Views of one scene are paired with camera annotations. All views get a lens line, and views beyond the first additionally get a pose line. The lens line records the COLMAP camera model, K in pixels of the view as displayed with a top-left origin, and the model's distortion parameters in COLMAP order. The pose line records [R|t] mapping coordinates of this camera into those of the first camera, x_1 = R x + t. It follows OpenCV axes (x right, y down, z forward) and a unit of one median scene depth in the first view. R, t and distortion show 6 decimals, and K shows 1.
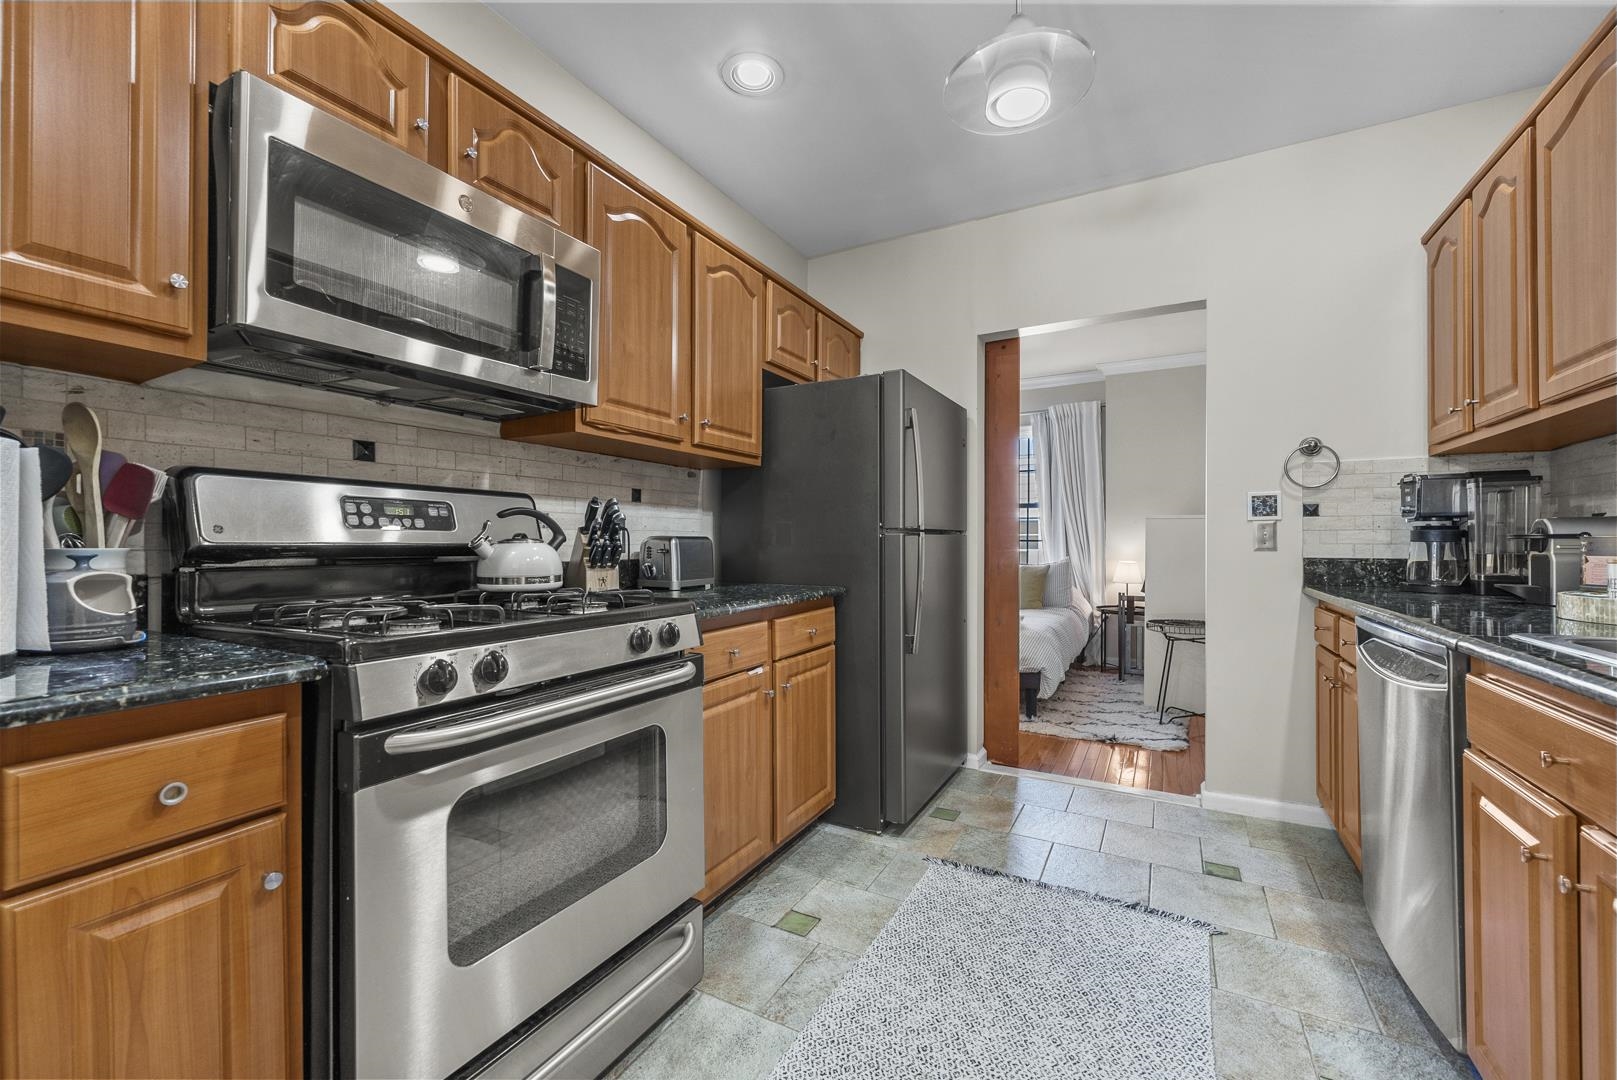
lens RADIAL K [[664.2, 0, 805.6], [0, 664.2, 539.9], [0, 0, 1]] dist [-0.001616, -0.000014]
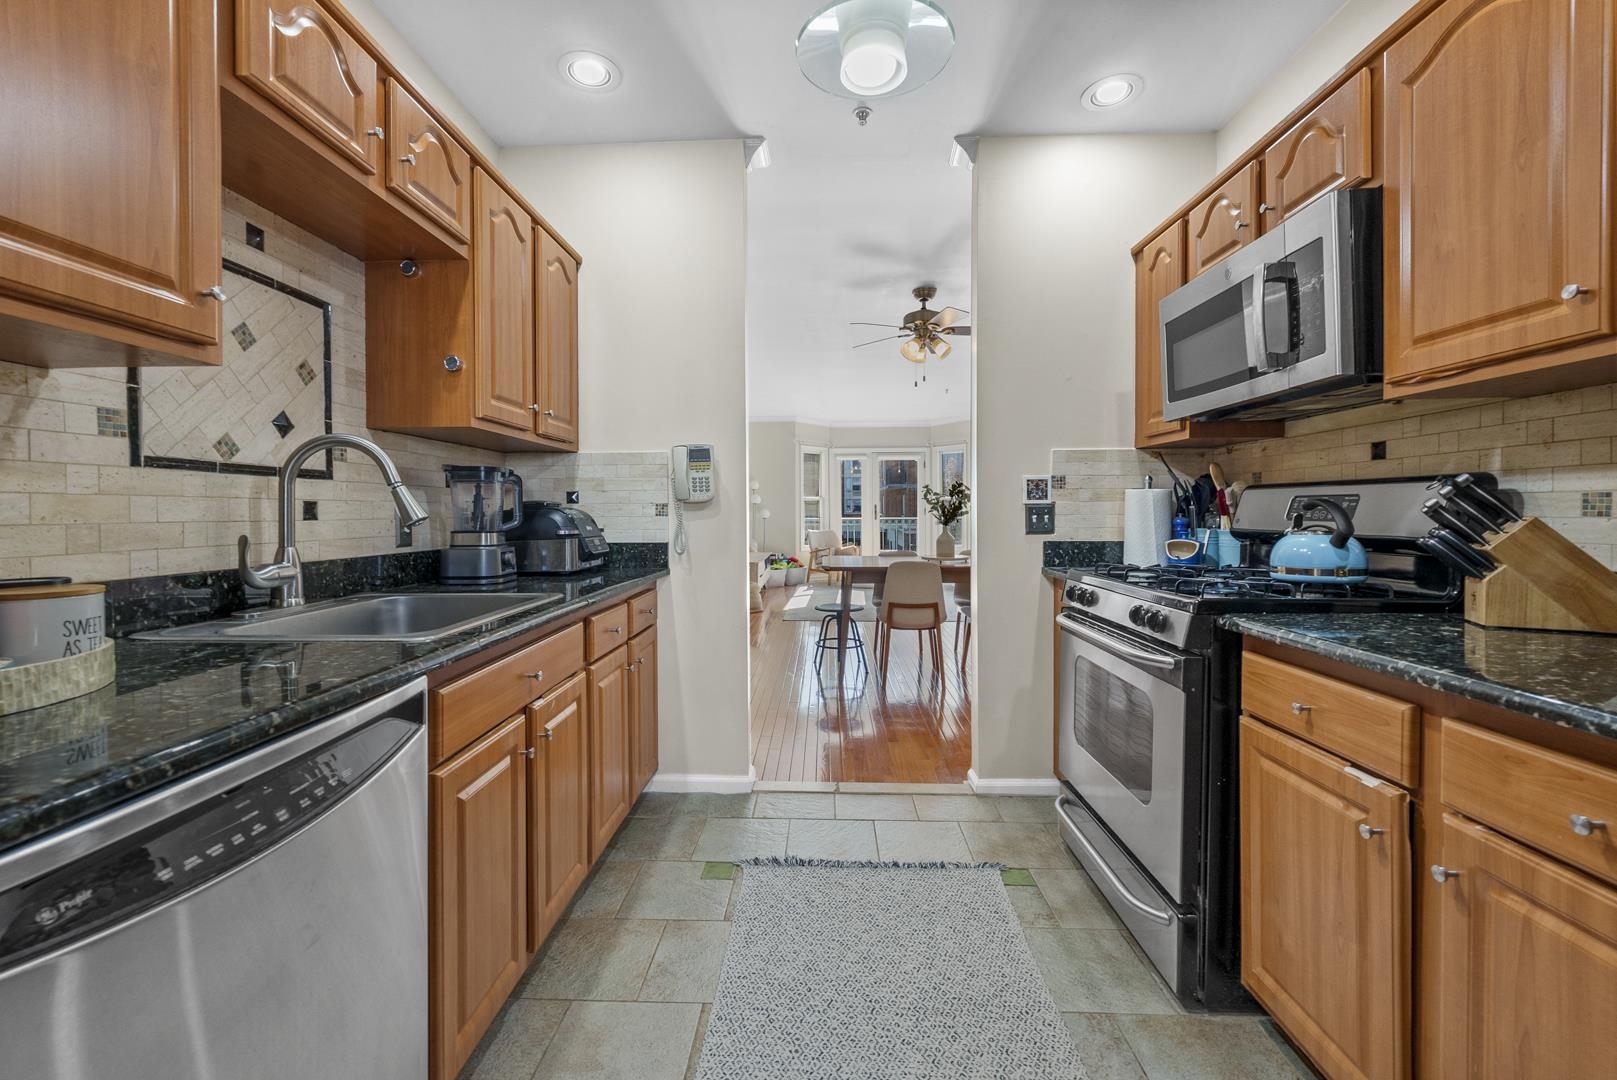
lens RADIAL K [[664.2, 0, 805.3], [0, 664.2, 524.6], [0, 0, 1]] dist [-0.001616, -0.000014]
pose [[-0.892273, 0.013203, -0.451304, 0.623965], [0.006997, 0.999857, 0.015417, -0.027436], [0.451443, 0.010599, -0.892237, 1.349139]]
